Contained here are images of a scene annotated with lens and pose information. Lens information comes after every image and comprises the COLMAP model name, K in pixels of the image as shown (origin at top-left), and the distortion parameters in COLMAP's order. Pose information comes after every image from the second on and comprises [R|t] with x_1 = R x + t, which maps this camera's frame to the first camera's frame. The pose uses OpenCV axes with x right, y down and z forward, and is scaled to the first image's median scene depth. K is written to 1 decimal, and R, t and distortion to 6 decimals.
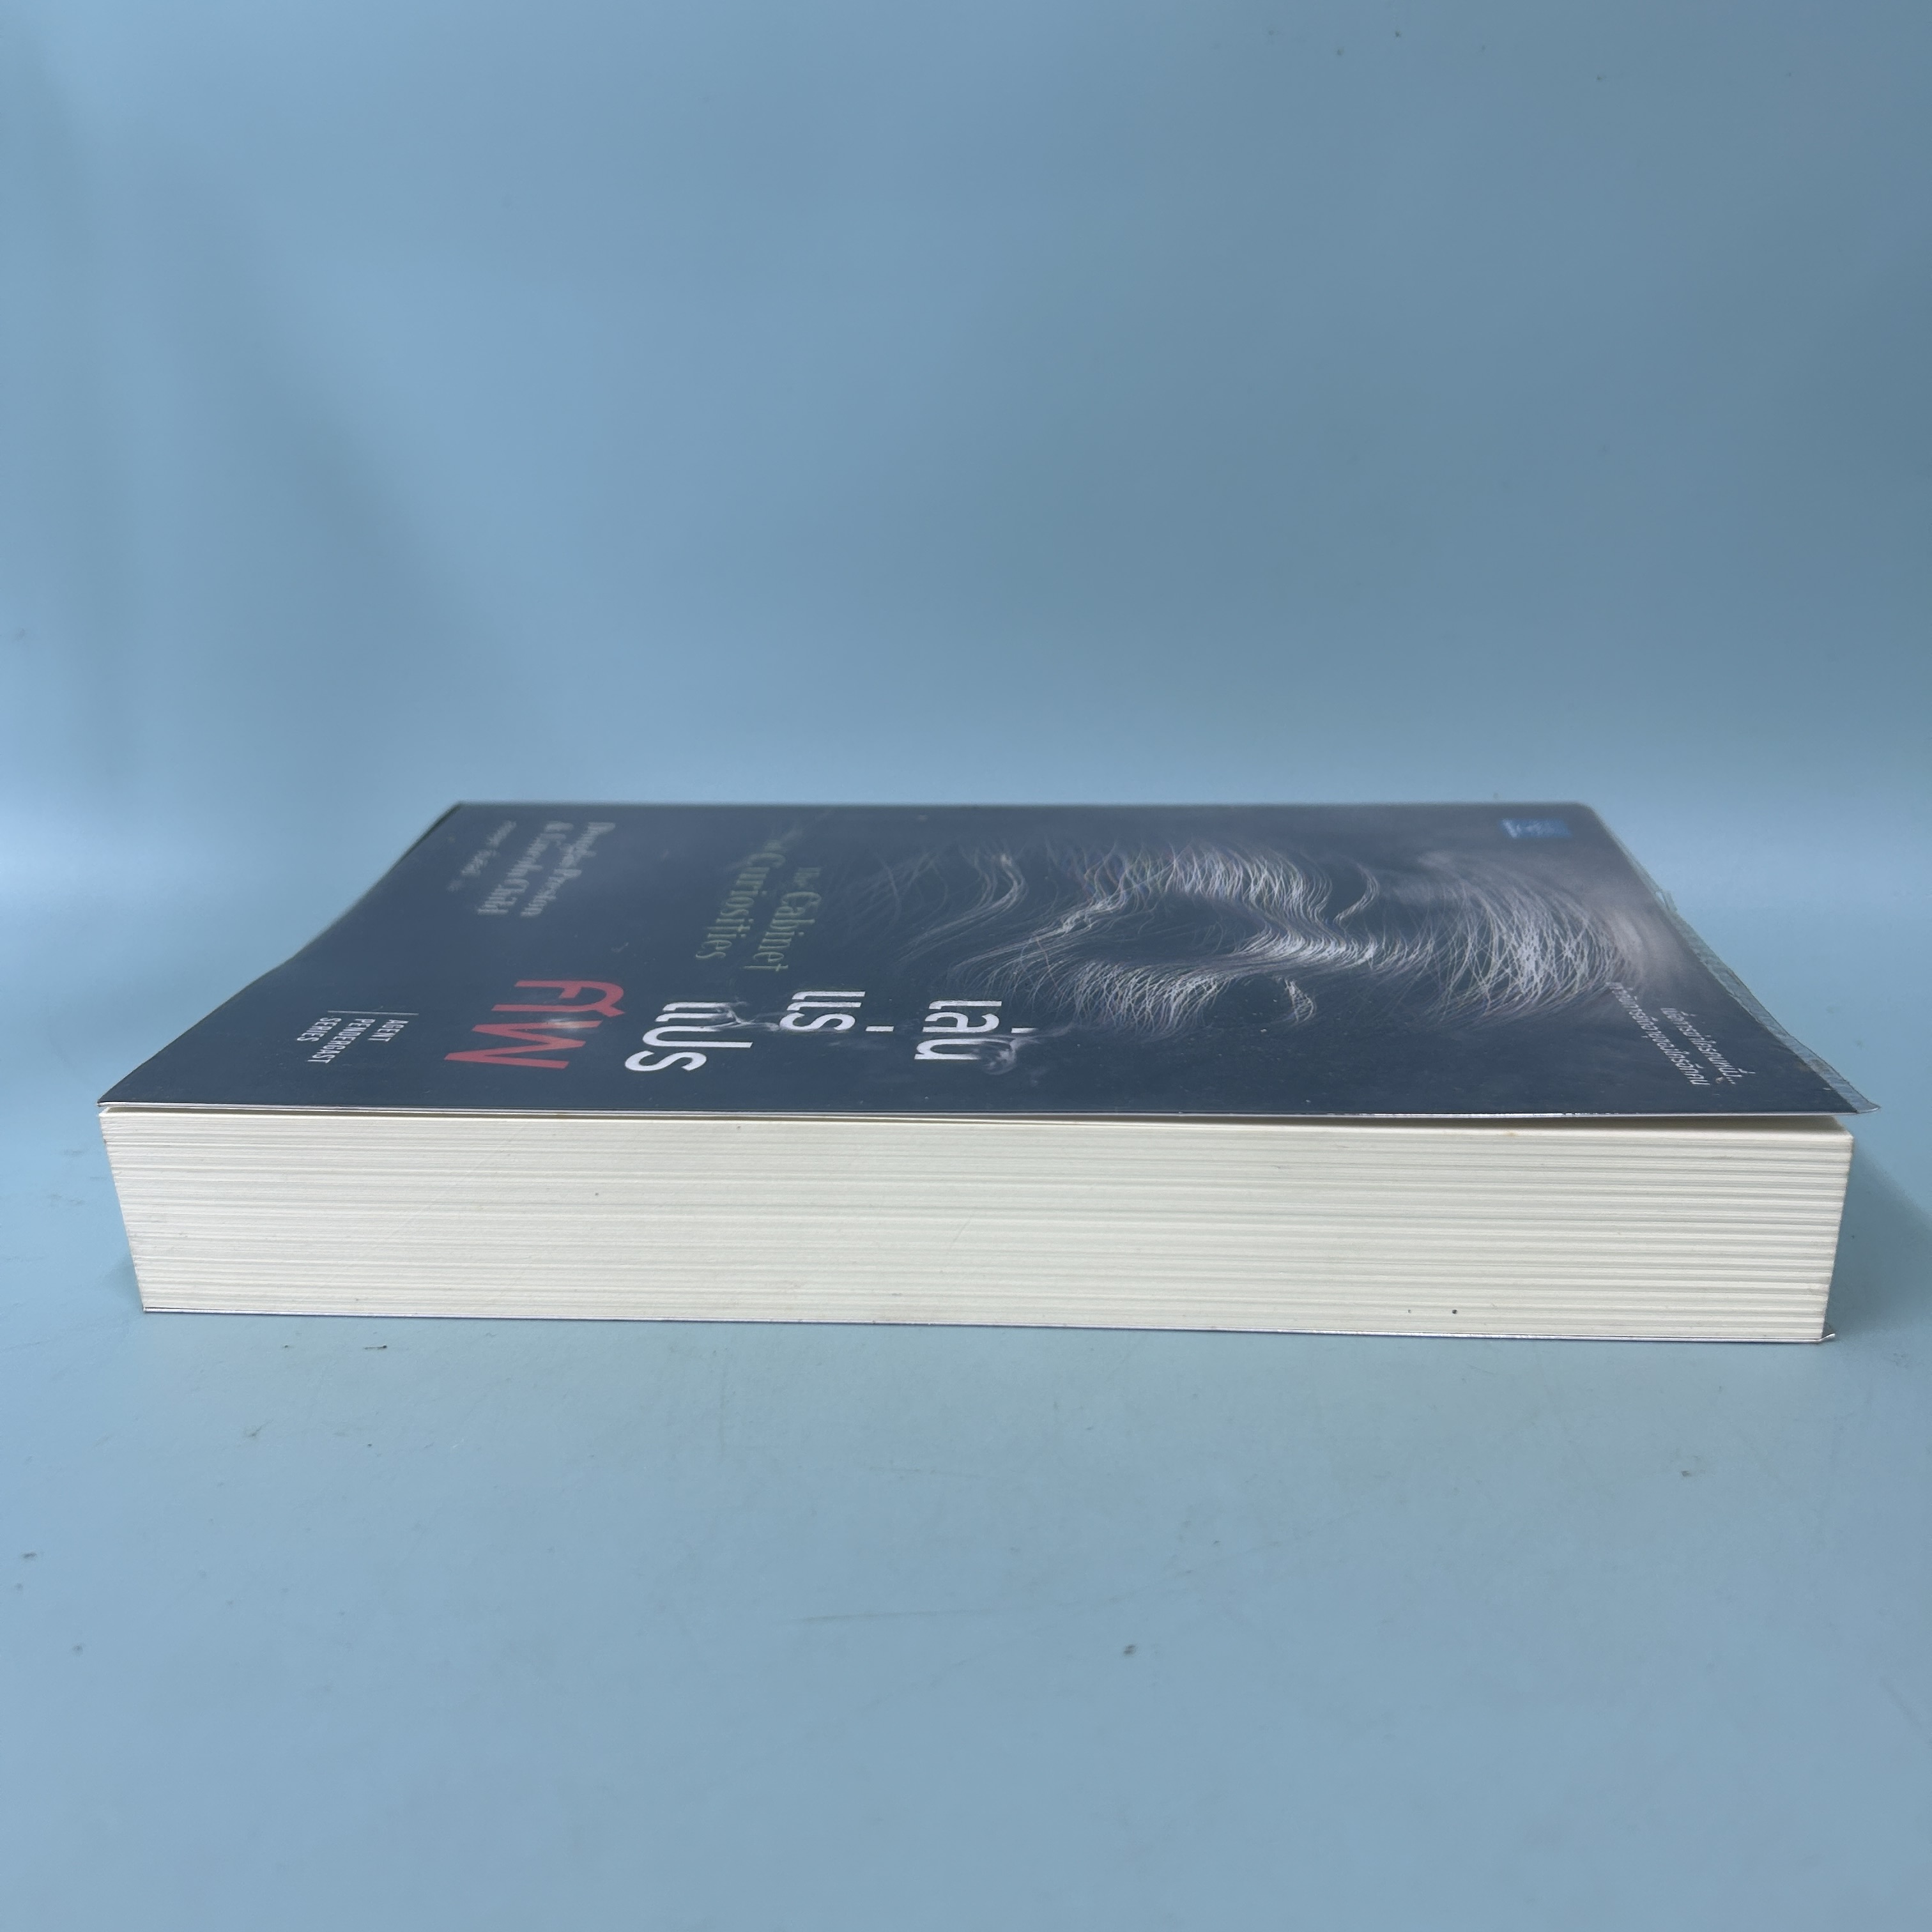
lens RADIAL K [[1991.4, 0, 1007.9], [0, 1991.4, 966.3], [0, 0, 1]] dist [0.028824, -0.018707]
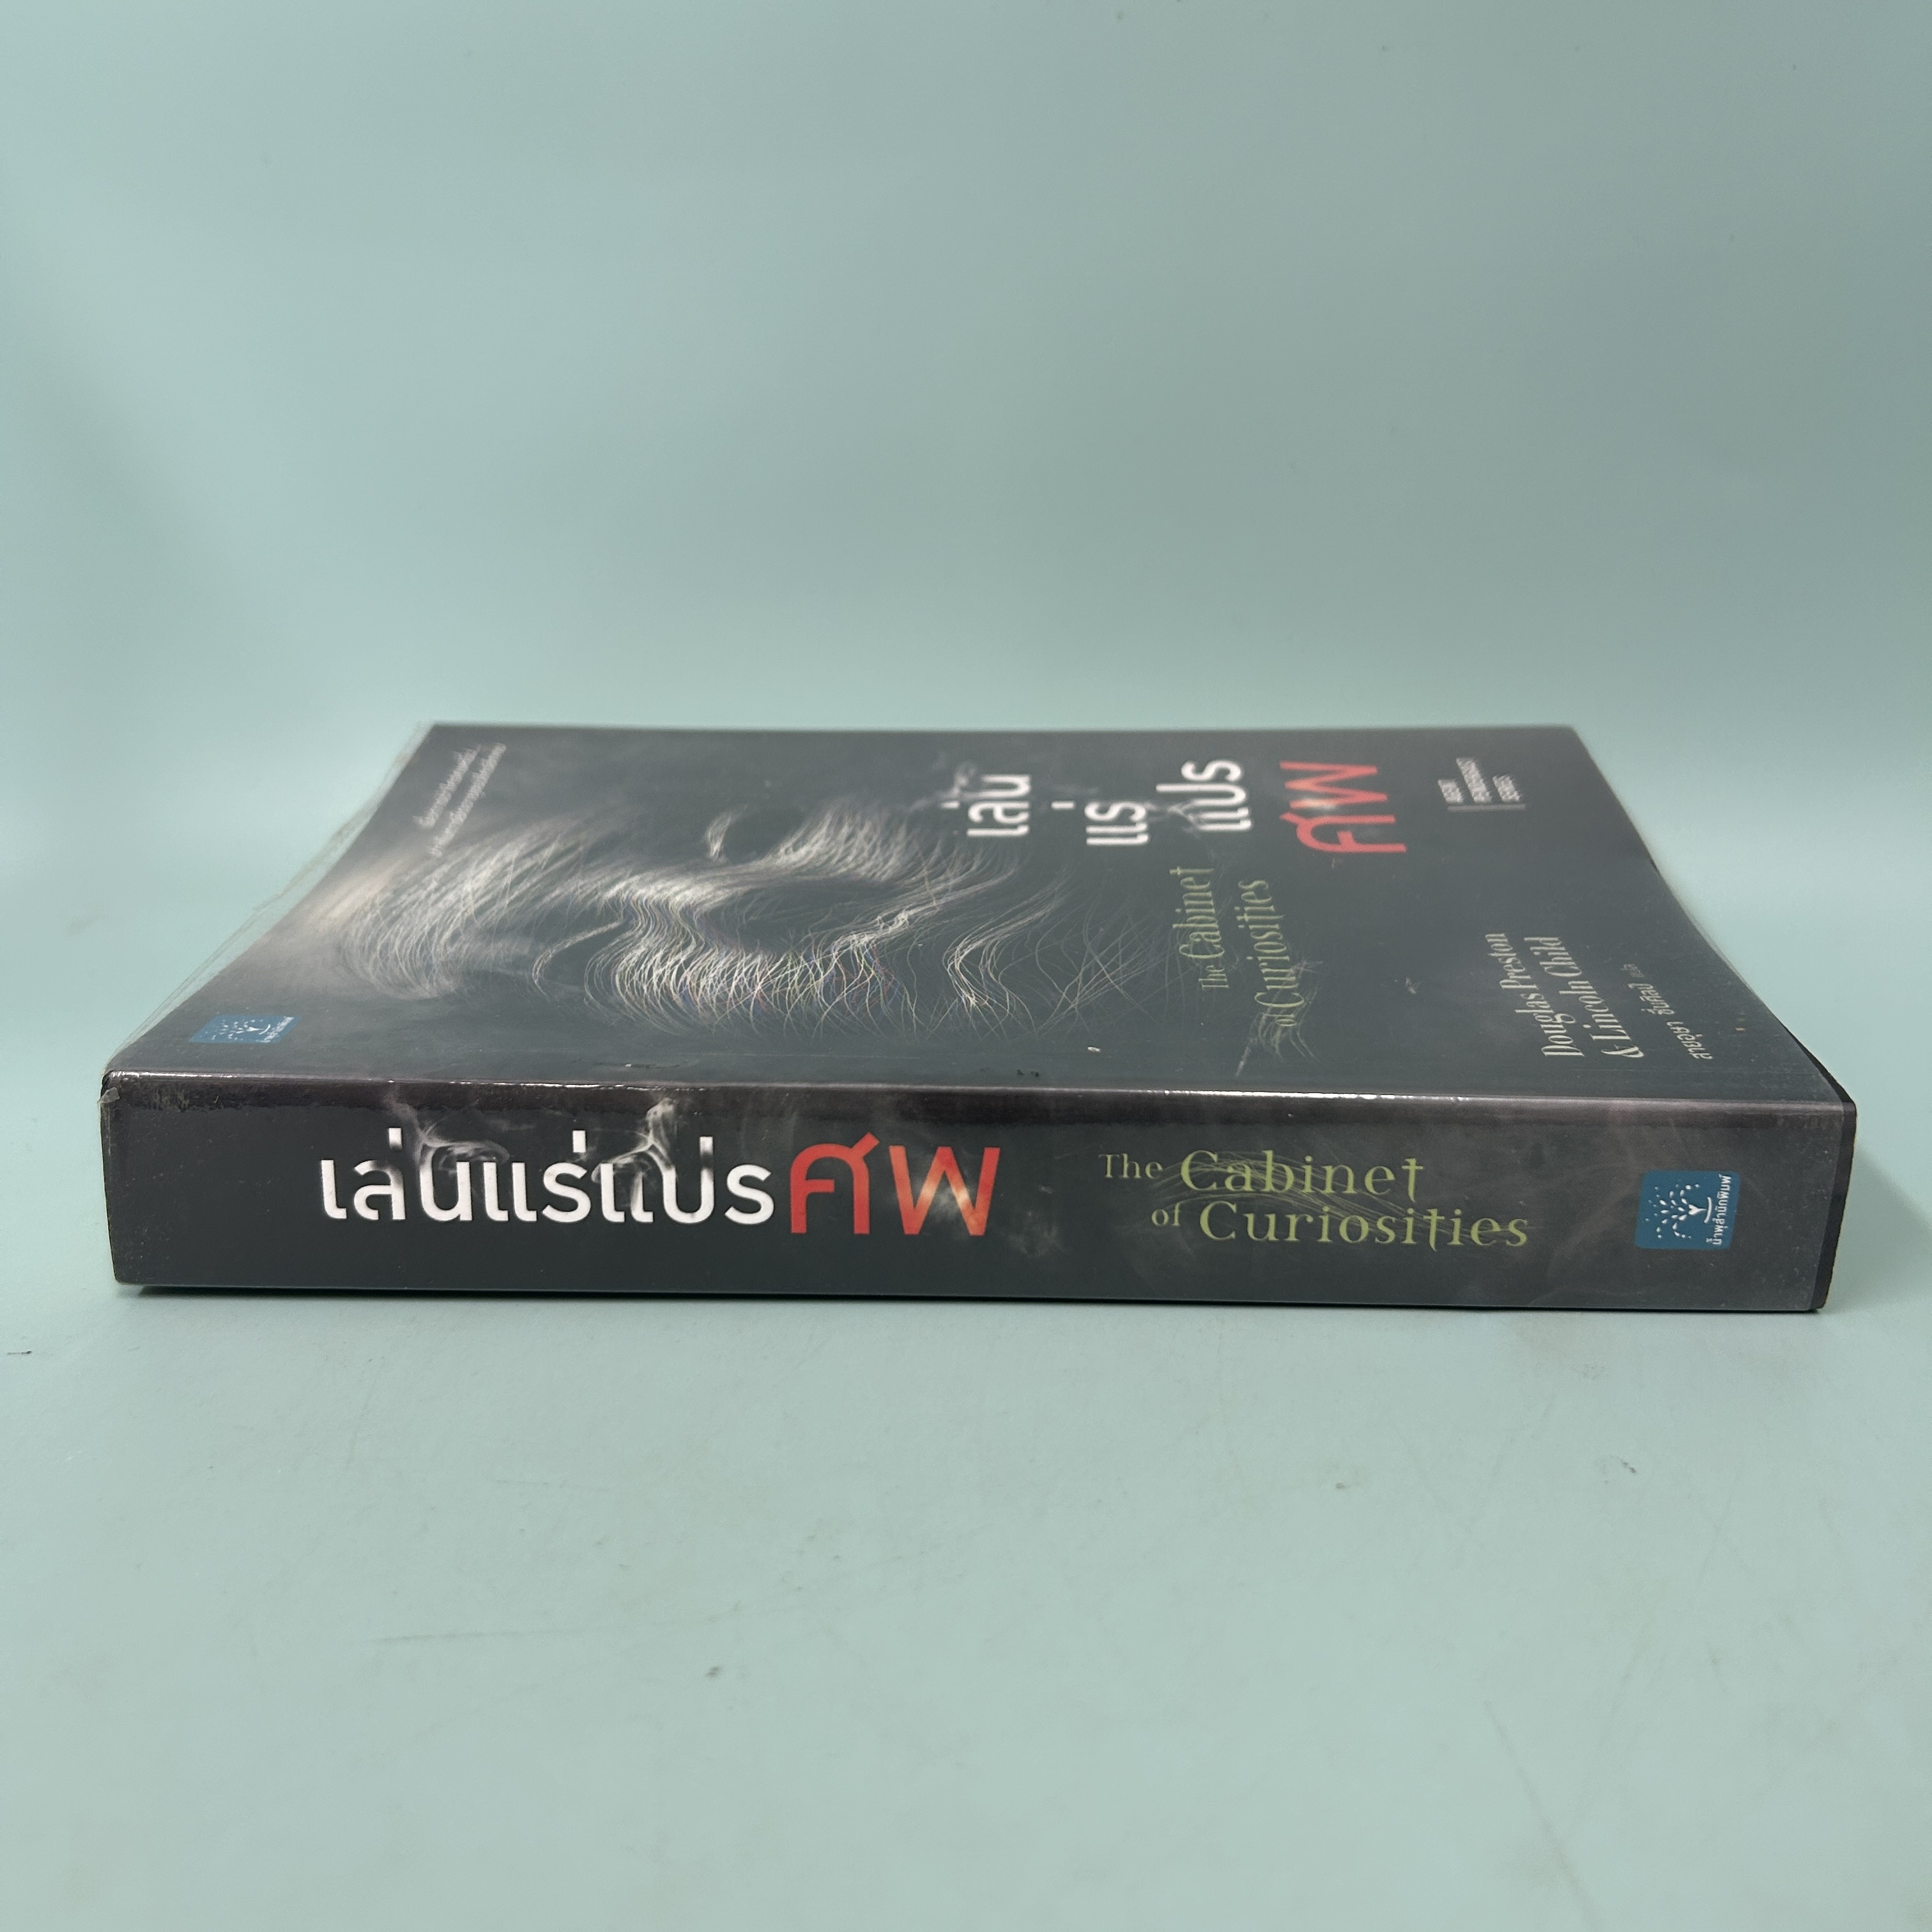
lens RADIAL K [[1991.4, 0, 1007.9], [0, 1991.4, 966.3], [0, 0, 1]] dist [0.028824, -0.018707]
pose [[-0.999263, 0.034015, -0.017772, -0.003007], [0.012342, 0.723296, 0.690428, -0.685510], [0.036339, 0.689700, -0.723183, 1.766300]]
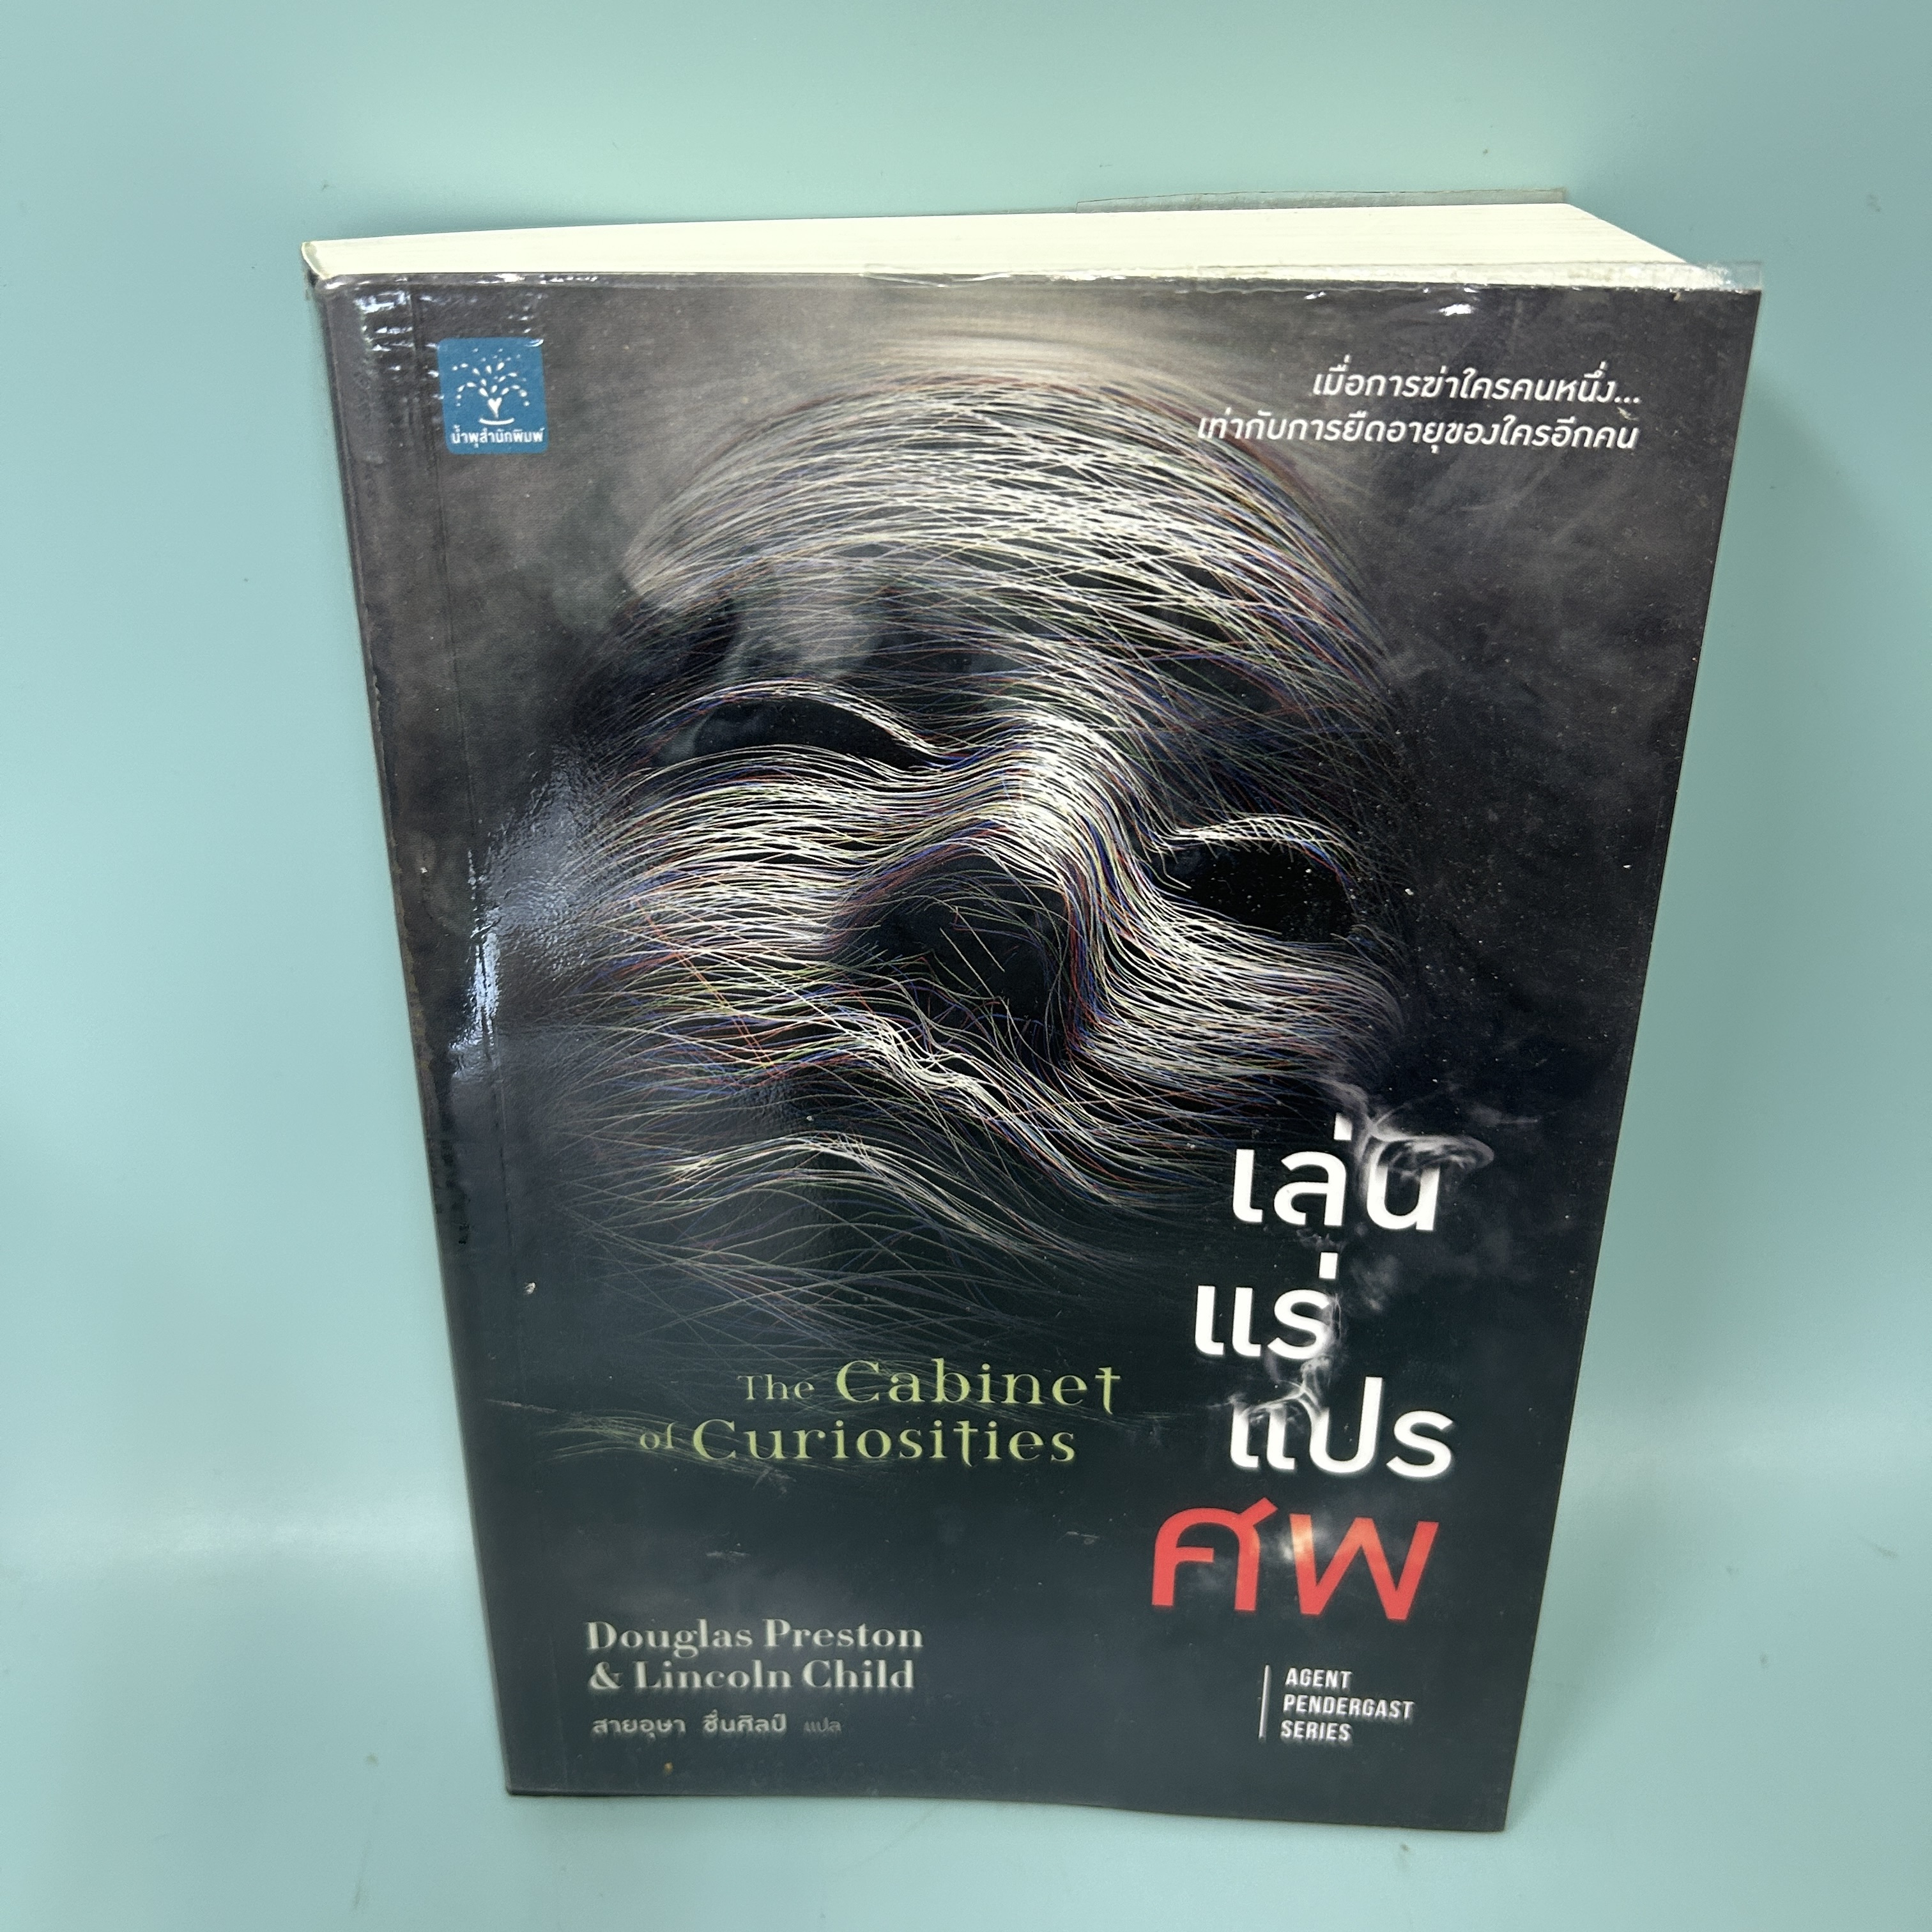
lens RADIAL K [[1991.4, 0, 1007.9], [0, 1991.4, 966.3], [0, 0, 1]] dist [0.028824, -0.018707]
pose [[-0.045156, -0.918341, -0.393206, 0.388184], [0.365276, -0.381530, 0.849122, -0.676915], [-0.929803, -0.105286, 0.352676, 0.734836]]
